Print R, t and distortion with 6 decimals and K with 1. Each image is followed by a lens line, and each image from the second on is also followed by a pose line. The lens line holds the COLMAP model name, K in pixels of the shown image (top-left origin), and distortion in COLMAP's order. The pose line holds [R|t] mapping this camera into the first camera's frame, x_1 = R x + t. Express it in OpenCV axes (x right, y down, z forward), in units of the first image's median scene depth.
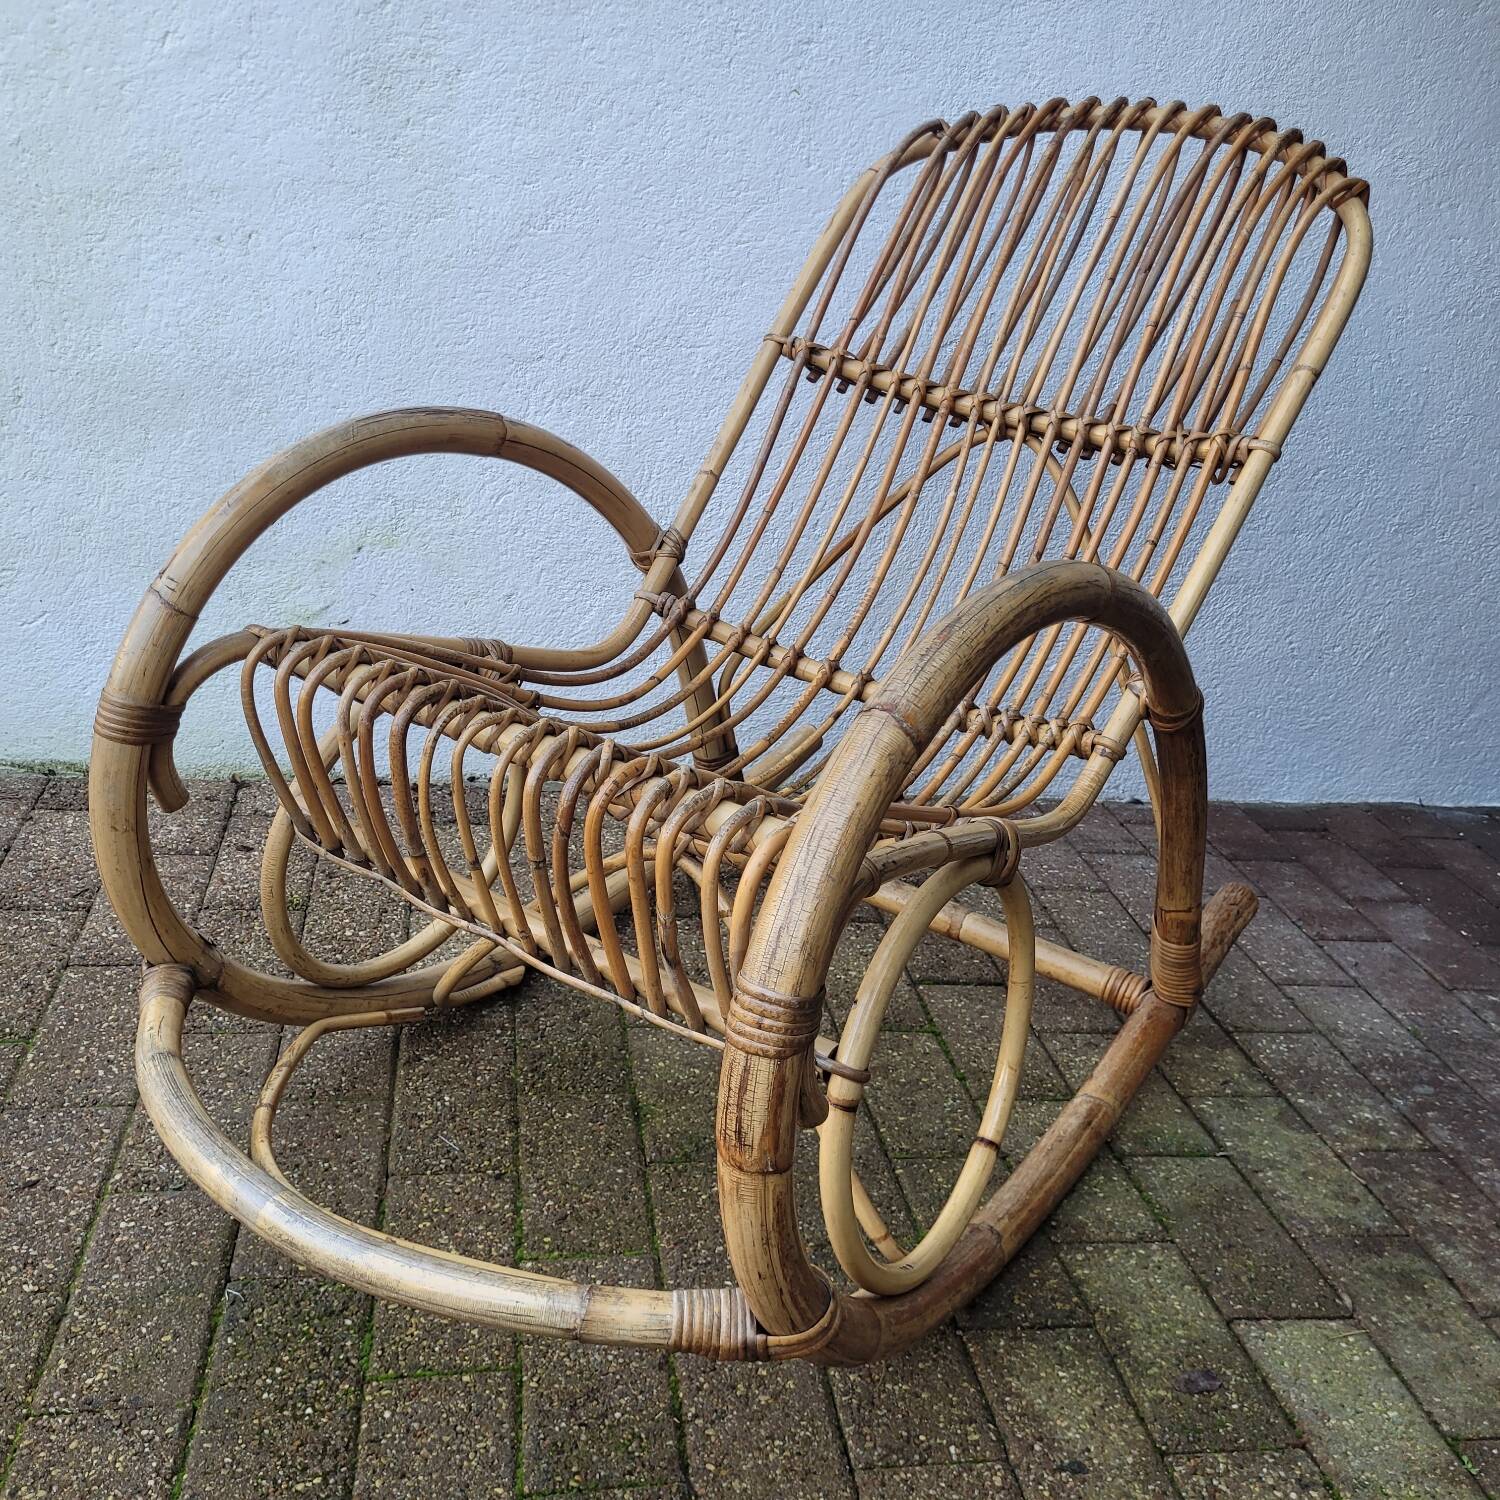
lens RADIAL K [[1506.9, 0, 733.3], [0, 1506.9, 725.8], [0, 0, 1]] dist [0.045347, -0.035639]
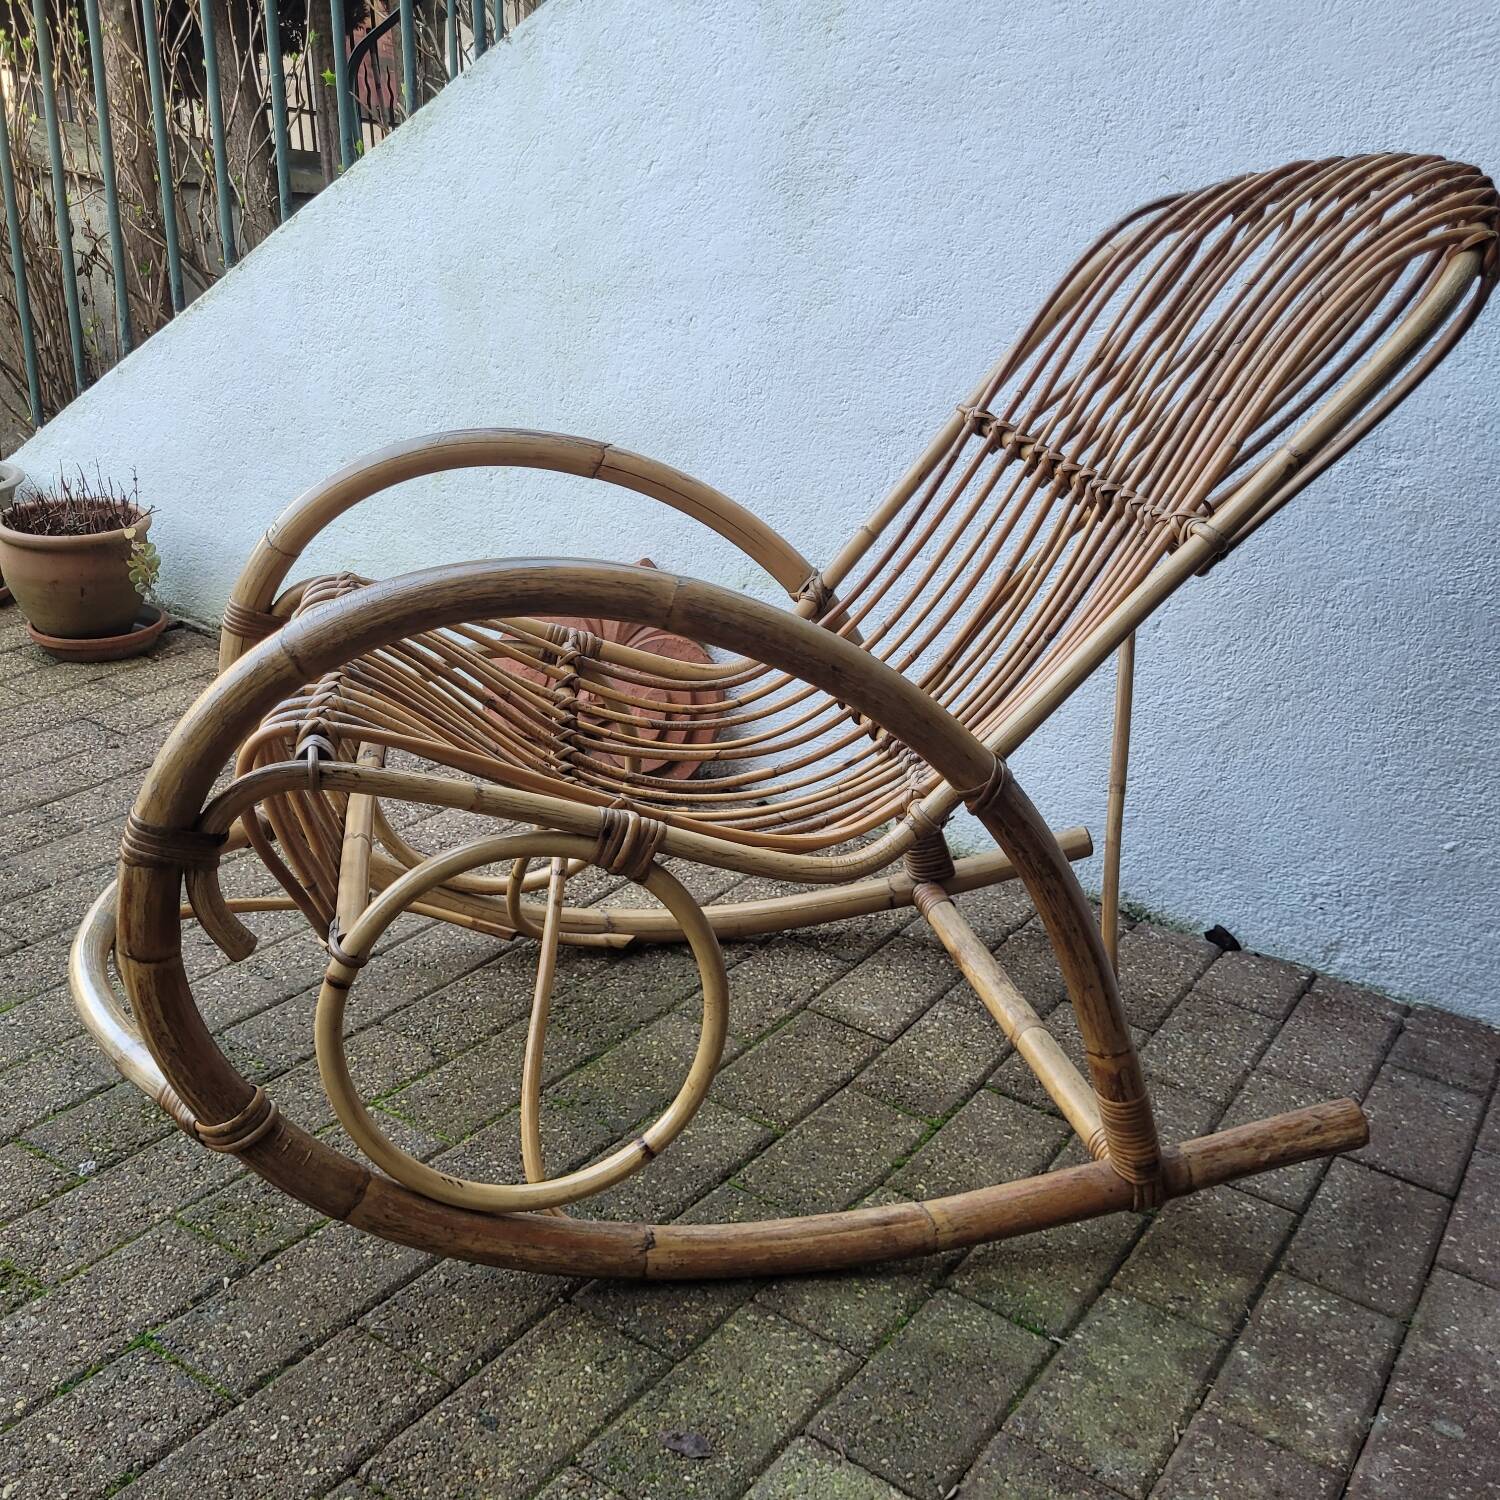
lens RADIAL K [[1504.3, 0, 730.3], [0, 1504.3, 739.6], [0, 0, 1]] dist [0.047419, -0.043726]
pose [[0.732567, 0.183602, -0.655467, 0.724526], [-0.238394, 0.971152, 0.005593, -0.008911], [0.637585, 0.152162, 0.755203, 0.191943]]
